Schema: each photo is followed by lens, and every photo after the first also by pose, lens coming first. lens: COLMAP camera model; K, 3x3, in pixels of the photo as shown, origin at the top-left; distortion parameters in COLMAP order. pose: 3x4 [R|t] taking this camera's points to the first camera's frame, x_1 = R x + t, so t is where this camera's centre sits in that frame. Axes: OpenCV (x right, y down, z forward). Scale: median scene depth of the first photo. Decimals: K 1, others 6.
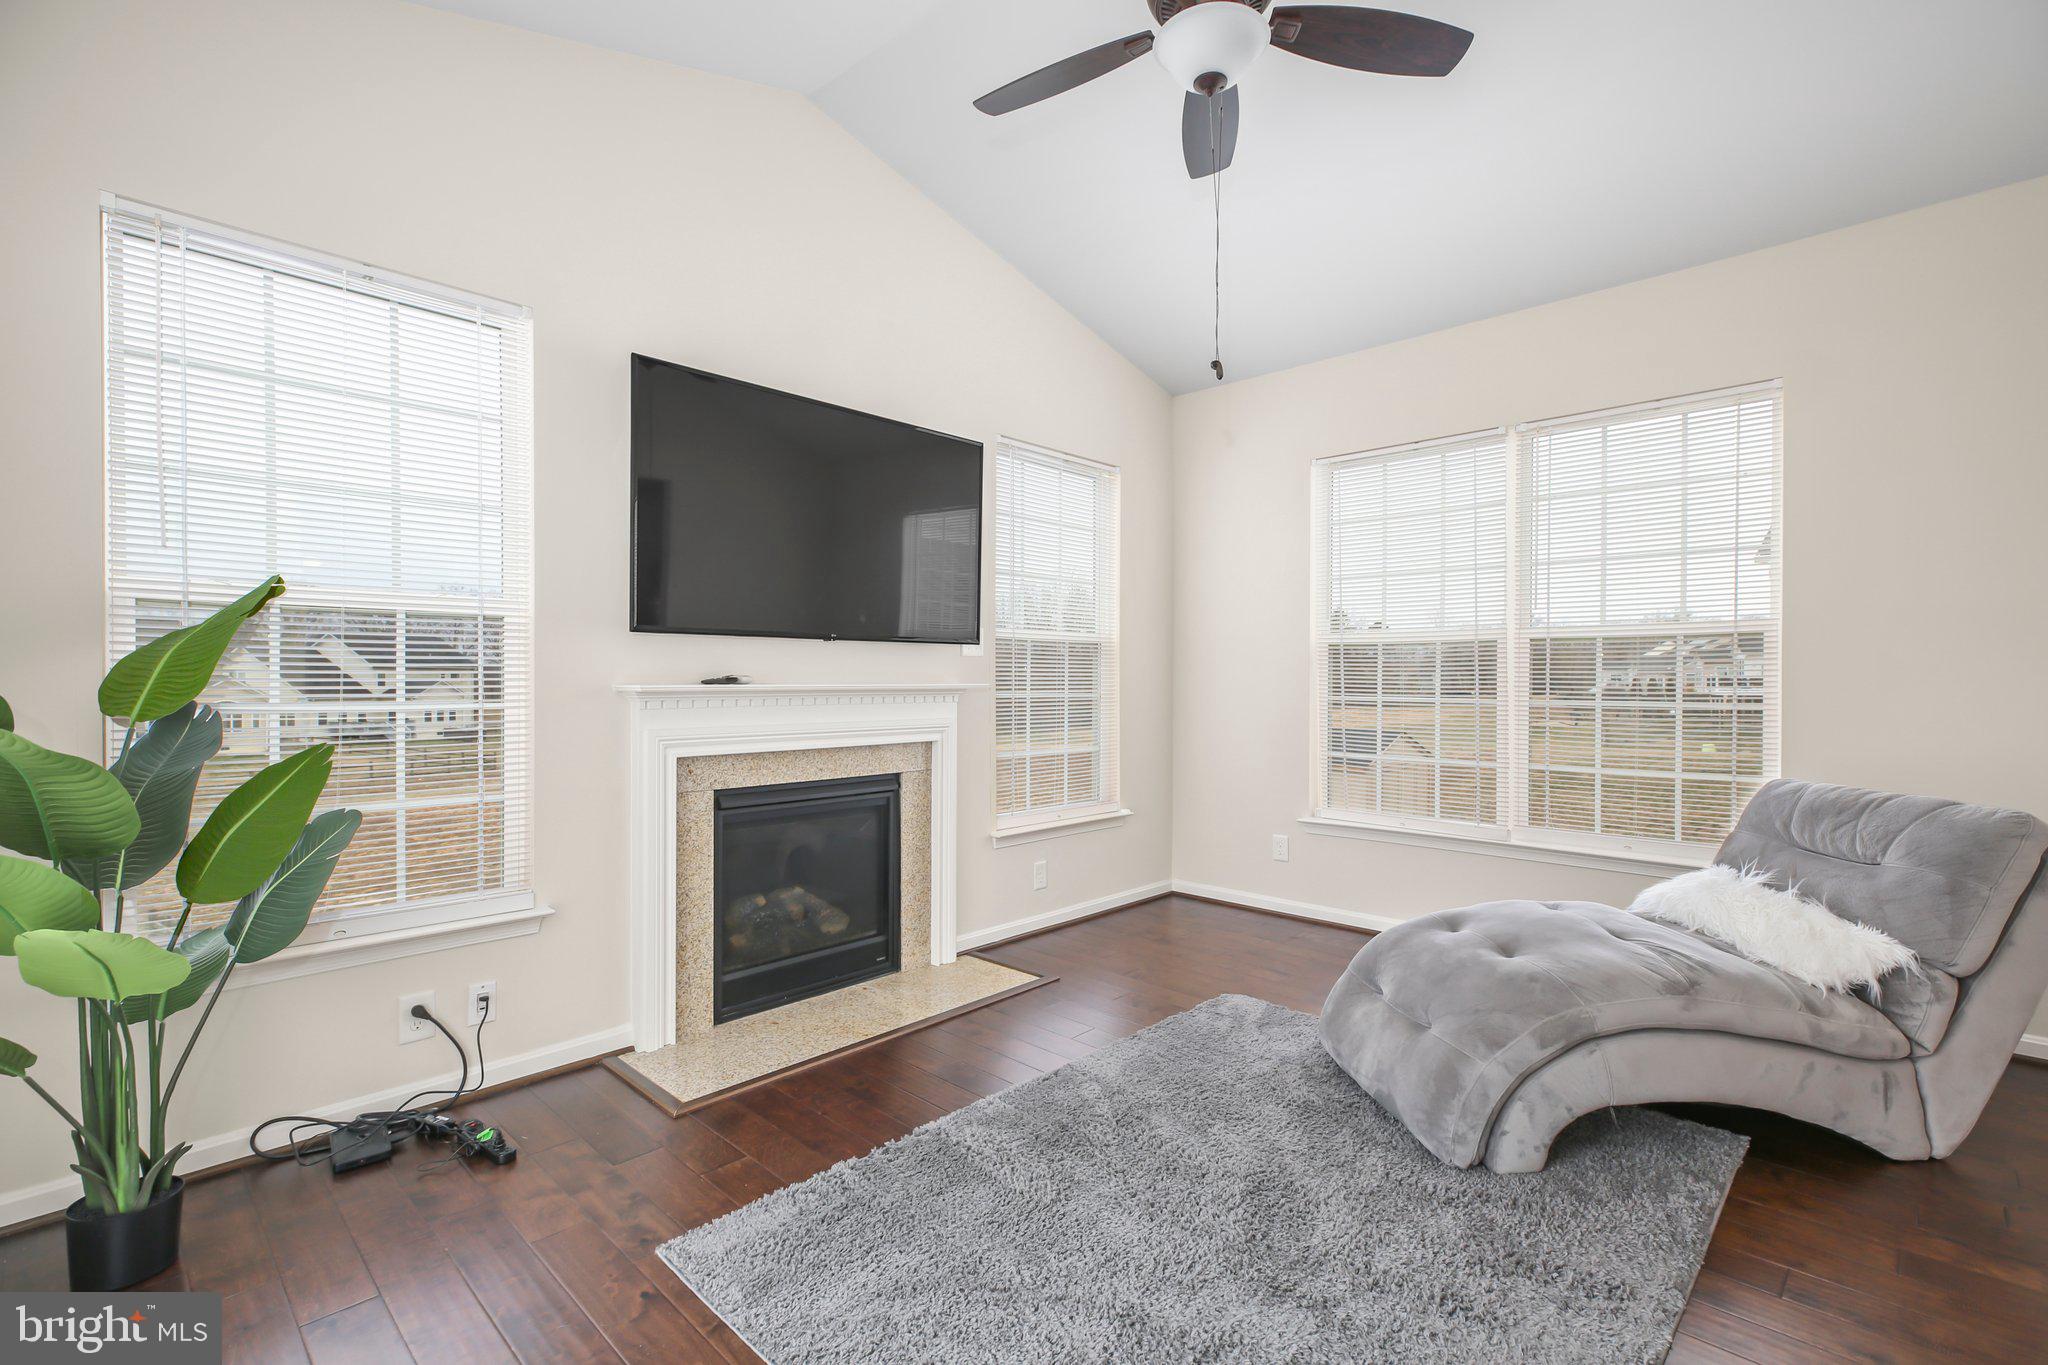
lens RADIAL K [[921.5, 0, 1033.3], [0, 921.5, 686.3], [0, 0, 1]] dist [0.007024, -0.000191]
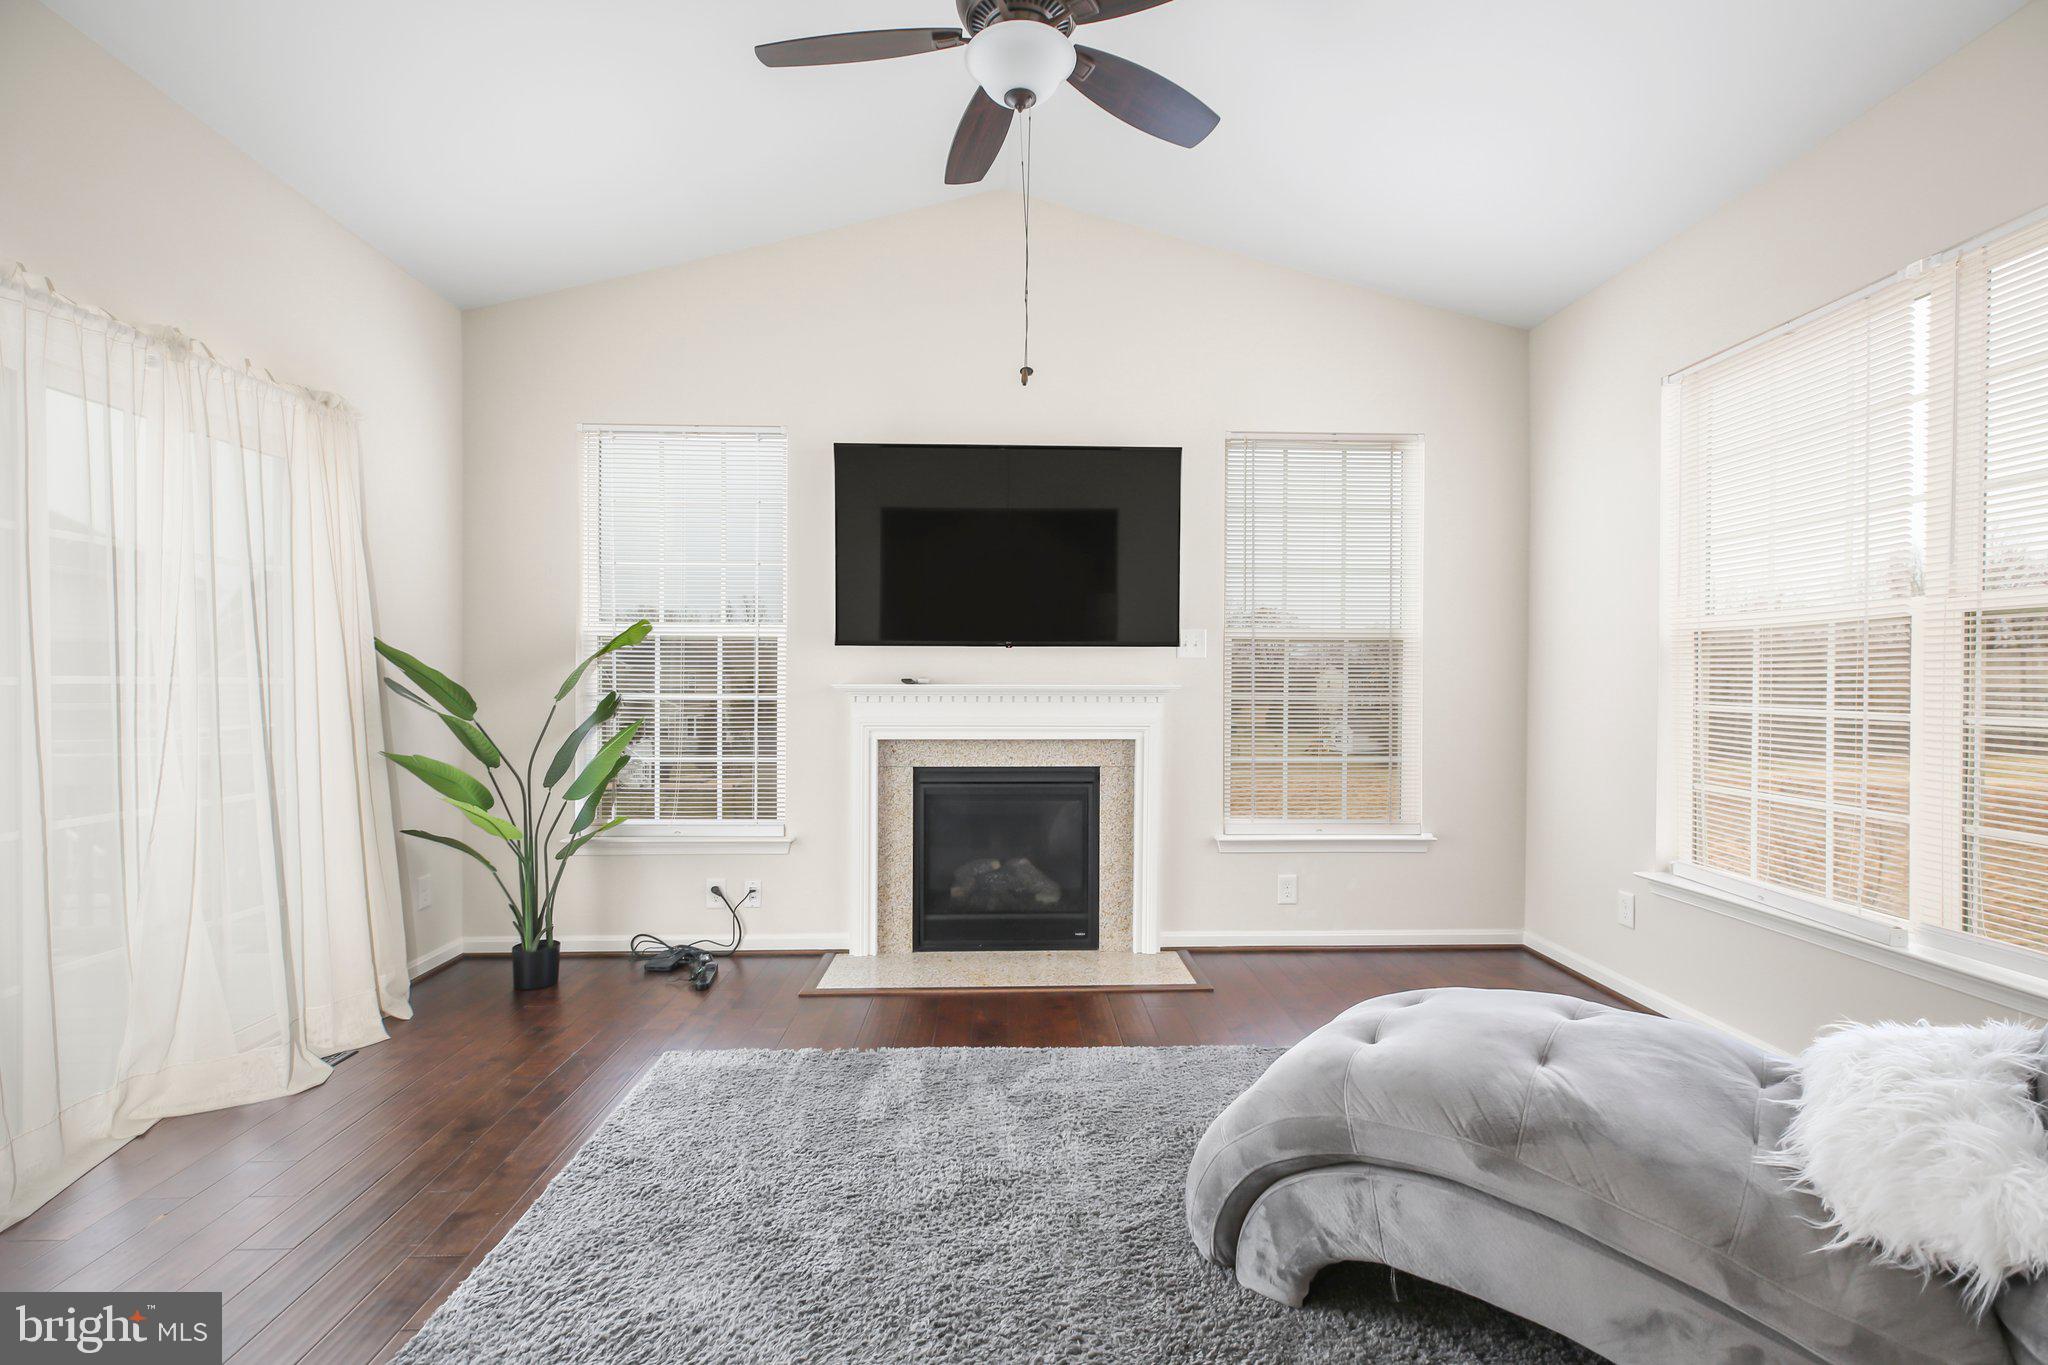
lens RADIAL K [[921.5, 0, 1033.3], [0, 921.5, 686.3], [0, 0, 1]] dist [0.007024, -0.000191]
pose [[0.713233, 0.003070, -0.700921, 0.602334], [-0.007217, 0.999970, -0.002964, 0.003031], [0.700890, 0.007172, 0.713233, 0.185443]]
